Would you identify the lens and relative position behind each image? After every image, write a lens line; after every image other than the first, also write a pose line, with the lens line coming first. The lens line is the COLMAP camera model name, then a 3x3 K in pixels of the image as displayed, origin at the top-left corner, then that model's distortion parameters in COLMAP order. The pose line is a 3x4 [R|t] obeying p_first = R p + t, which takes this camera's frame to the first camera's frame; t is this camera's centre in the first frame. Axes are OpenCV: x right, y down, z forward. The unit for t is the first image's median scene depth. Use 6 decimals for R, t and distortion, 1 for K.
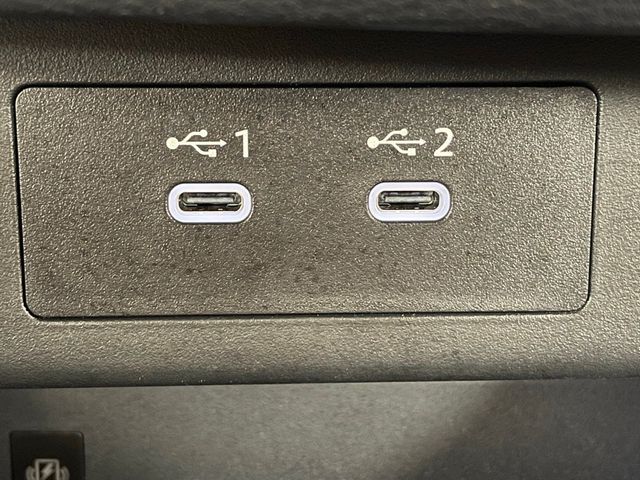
lens RADIAL K [[1018.1, 0, 321.5], [0, 1018.1, 239.9], [0, 0, 1]] dist [0.098698, 0.000000]
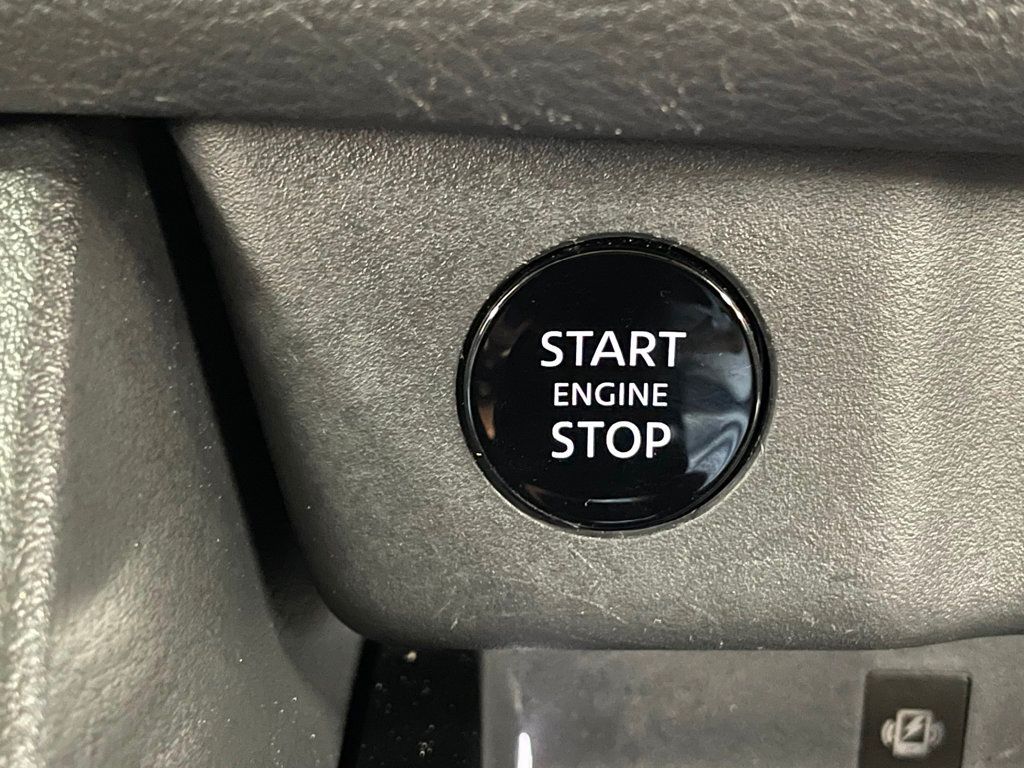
lens RADIAL K [[1628.9, 0, 512.3], [0, 1628.9, 383.9], [0, 0, 1]] dist [0.098698, 0.000000]
pose [[0.999902, 0.013896, -0.001617, -0.731003], [-0.013779, 0.998211, 0.058174, -0.093183], [0.002423, -0.058146, 0.998305, -0.135440]]
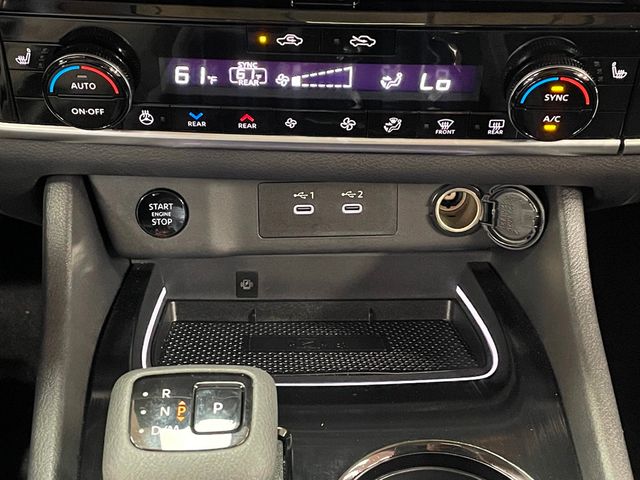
lens RADIAL K [[1018.1, 0, 319.2], [0, 1018.1, 238.5], [0, 0, 1]] dist [0.098698, 0.000000]
pose [[0.999847, -0.008967, 0.015022, -0.109051], [0.007745, 0.996808, 0.079460, -0.243878], [-0.015686, -0.079331, 0.996725, -3.090304]]
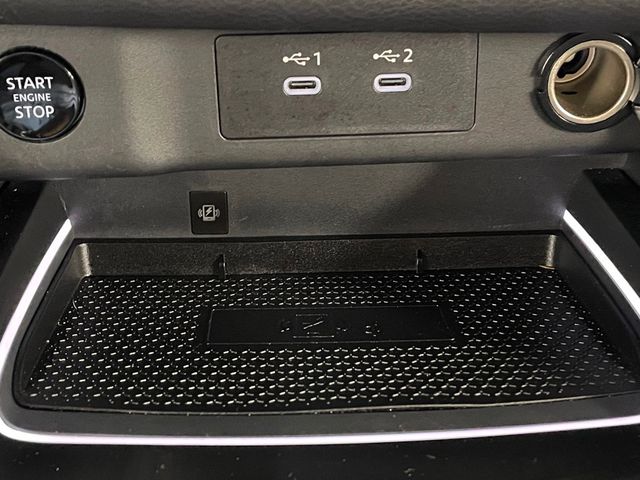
lens RADIAL K [[1018.1, 0, 323.6], [0, 1018.1, 240.0], [0, 0, 1]] dist [0.098698, 0.000000]
pose [[0.999736, -0.021544, 0.007964, -0.087747], [0.019261, 0.975243, 0.220298, -0.195255], [-0.012513, -0.220086, 0.975400, -1.224498]]
